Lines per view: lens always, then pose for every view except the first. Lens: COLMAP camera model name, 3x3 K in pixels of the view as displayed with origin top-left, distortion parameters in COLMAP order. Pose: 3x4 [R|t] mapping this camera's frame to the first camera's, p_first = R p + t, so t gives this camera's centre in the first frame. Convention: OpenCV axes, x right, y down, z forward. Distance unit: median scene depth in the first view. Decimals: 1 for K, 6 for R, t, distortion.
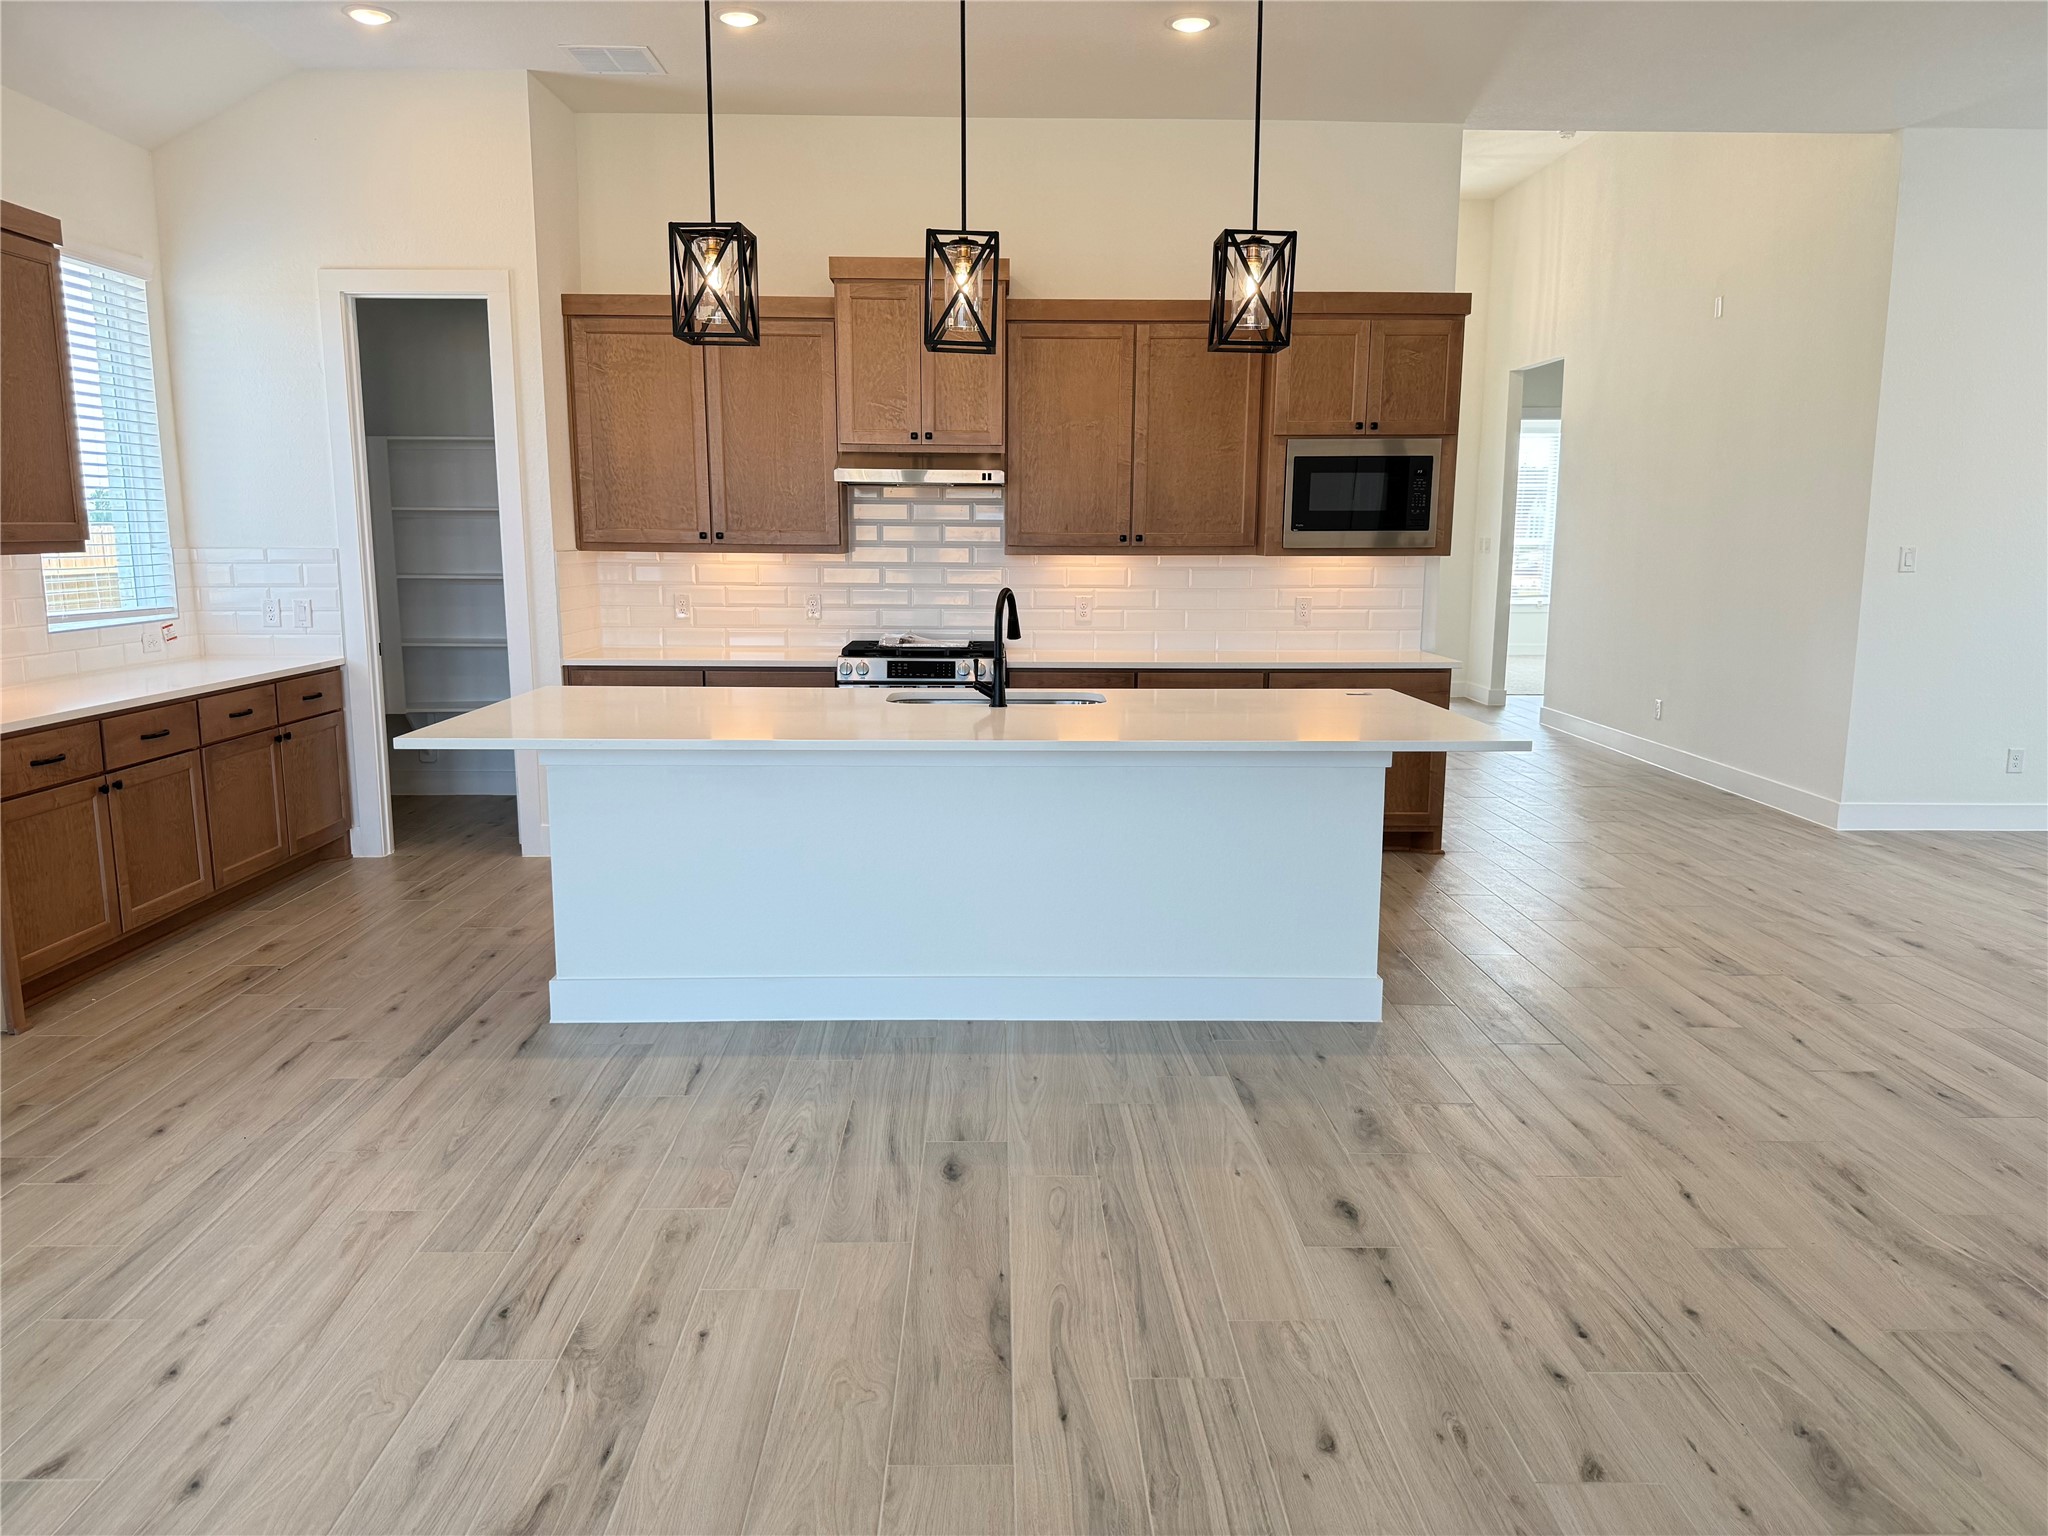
lens RADIAL K [[1439.4, 0, 1007.3], [0, 1439.4, 784.1], [0, 0, 1]] dist [0.043209, -0.046762]
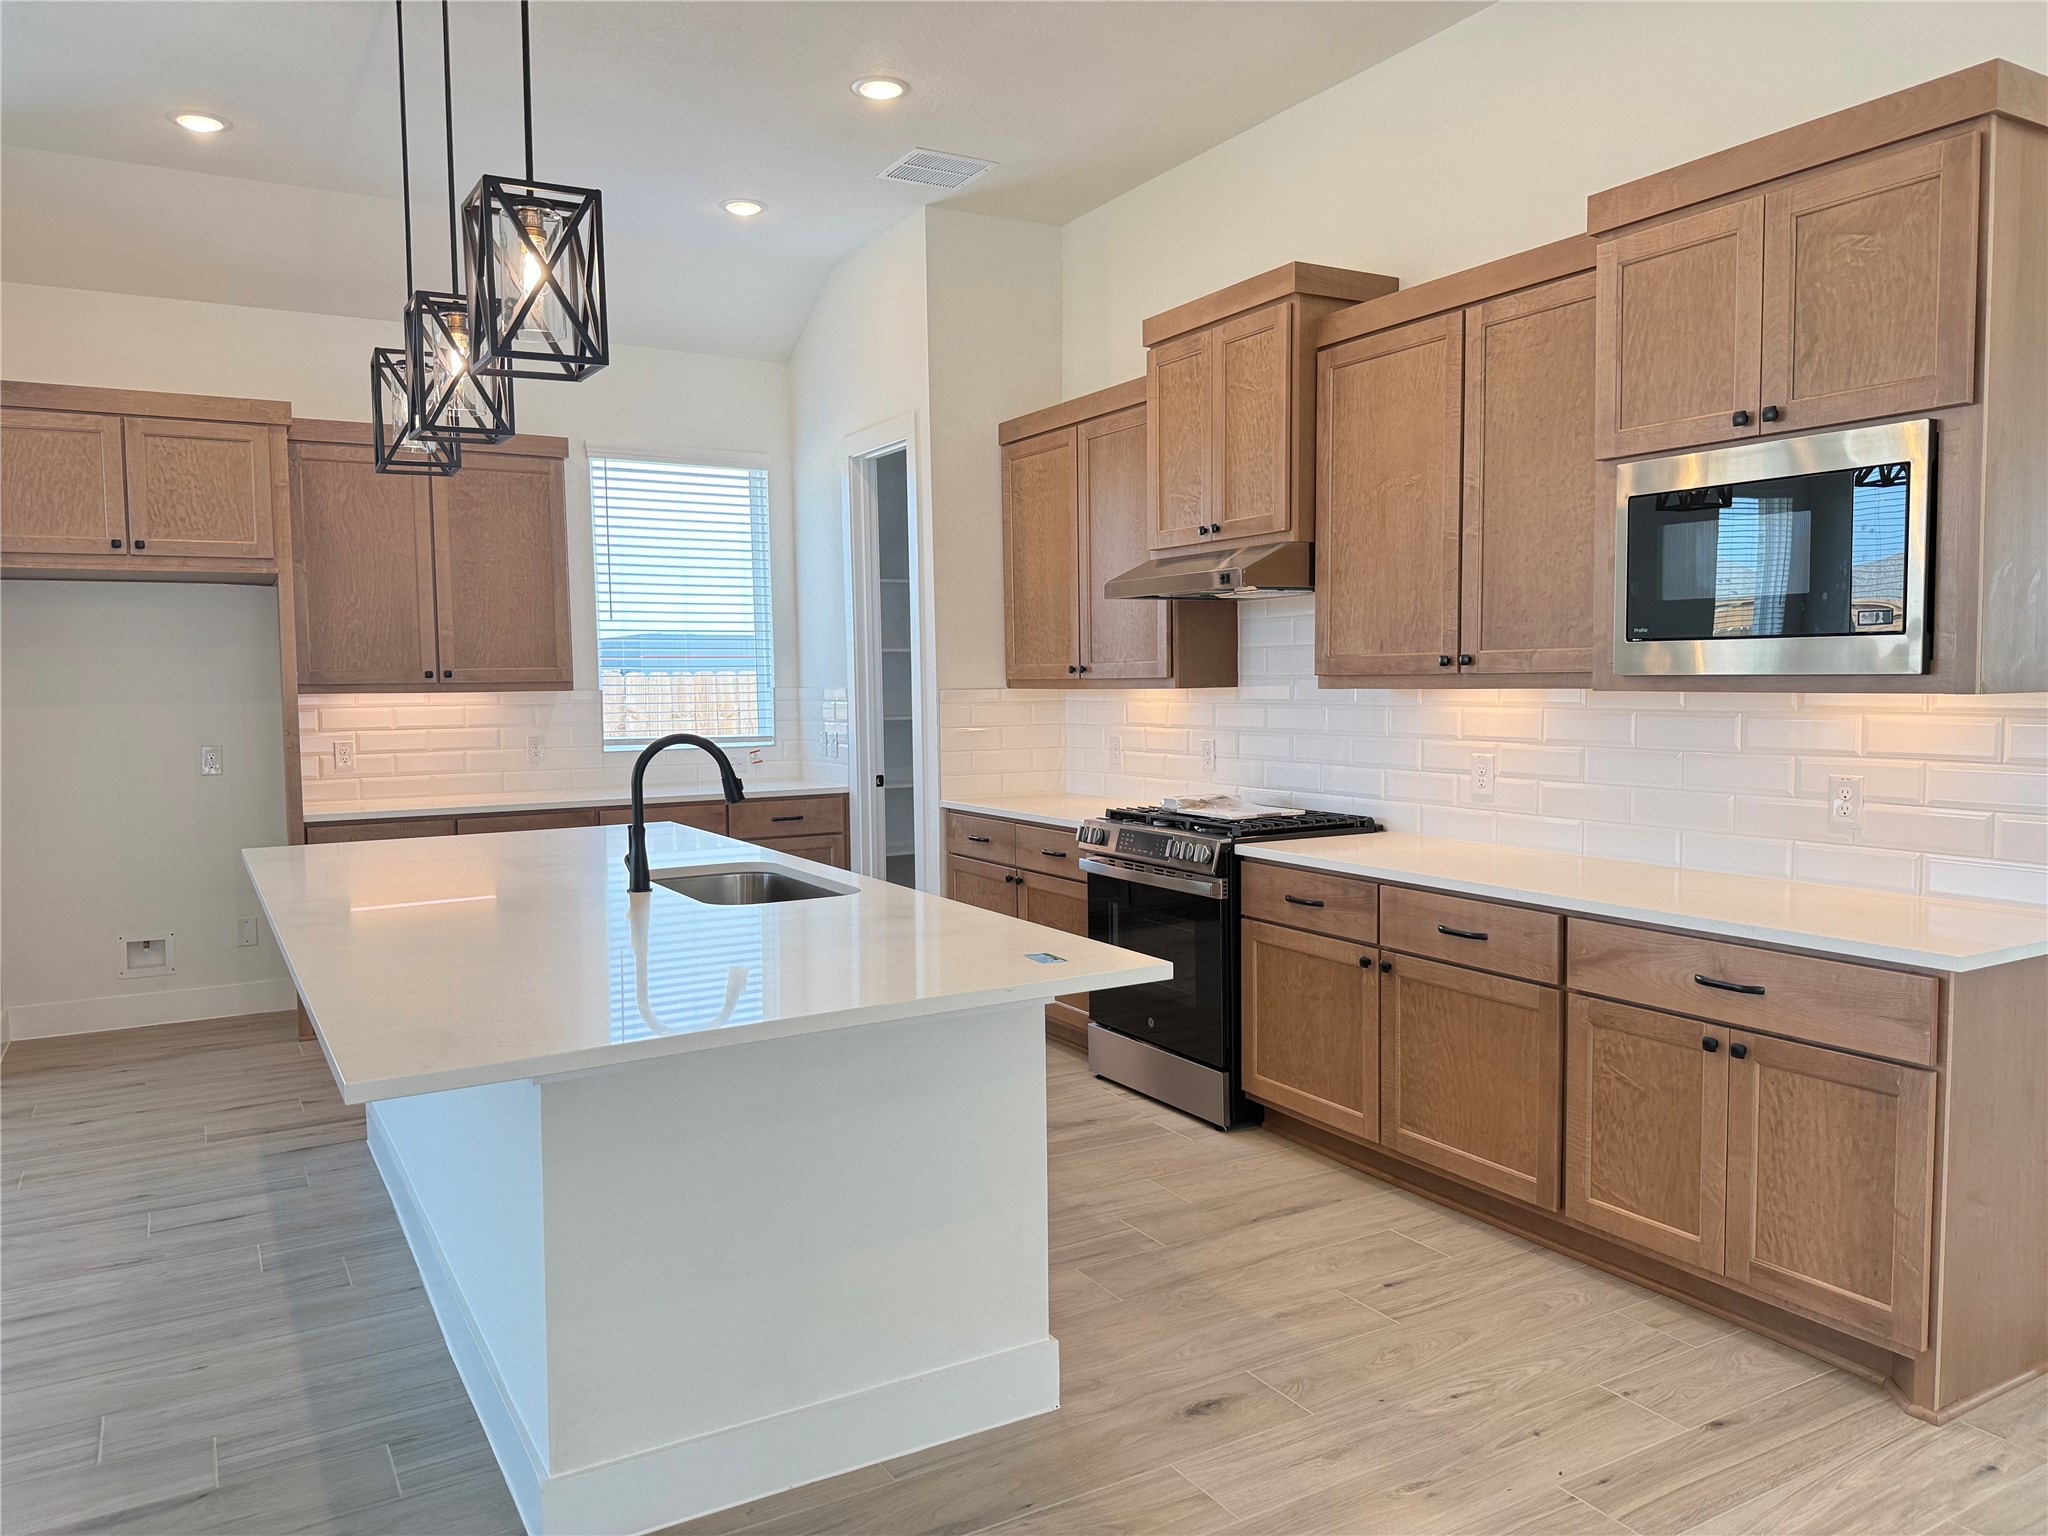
lens RADIAL K [[1439.4, 0, 1029.4], [0, 1439.4, 762.4], [0, 0, 1]] dist [0.043209, -0.046762]
pose [[0.484099, 0.043190, -0.873947, 0.551413], [-0.132501, 0.990882, -0.024427, -0.095905], [0.864923, 0.127624, 0.485407, 0.591420]]
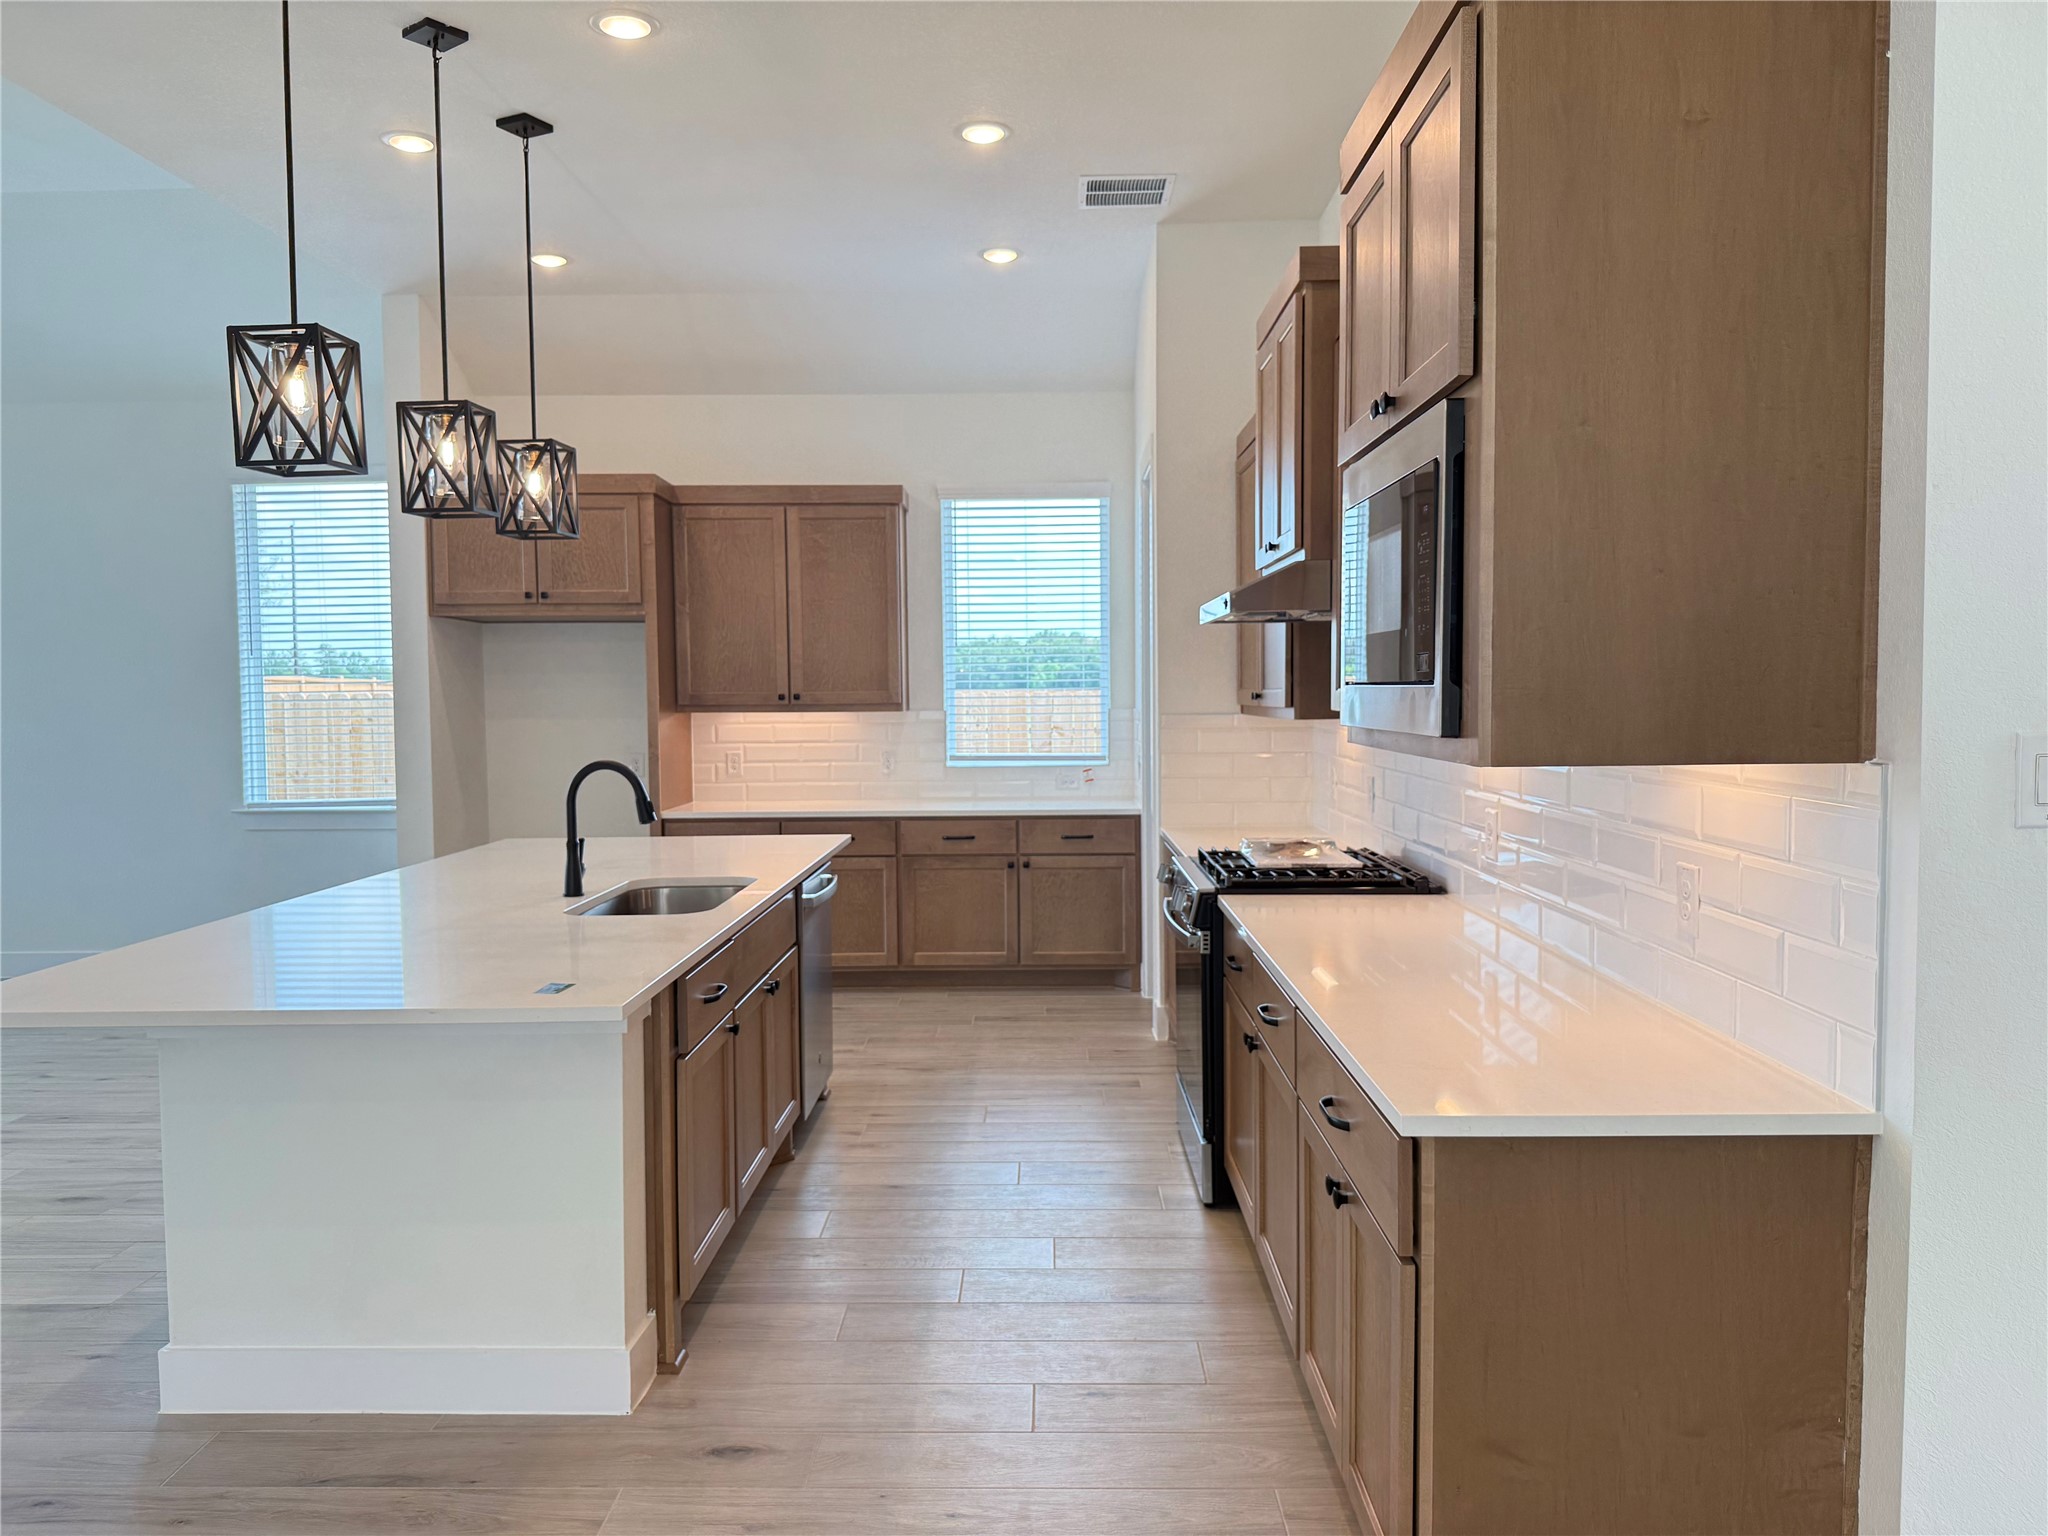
lens RADIAL K [[1439.4, 0, 1030.4], [0, 1439.4, 768.5], [0, 0, 1]] dist [0.043209, -0.046762]
pose [[-0.032222, 0.048311, -0.998312, 0.600376], [-0.159996, 0.985701, 0.052865, -0.138213], [0.986592, 0.161429, -0.024031, 0.818311]]
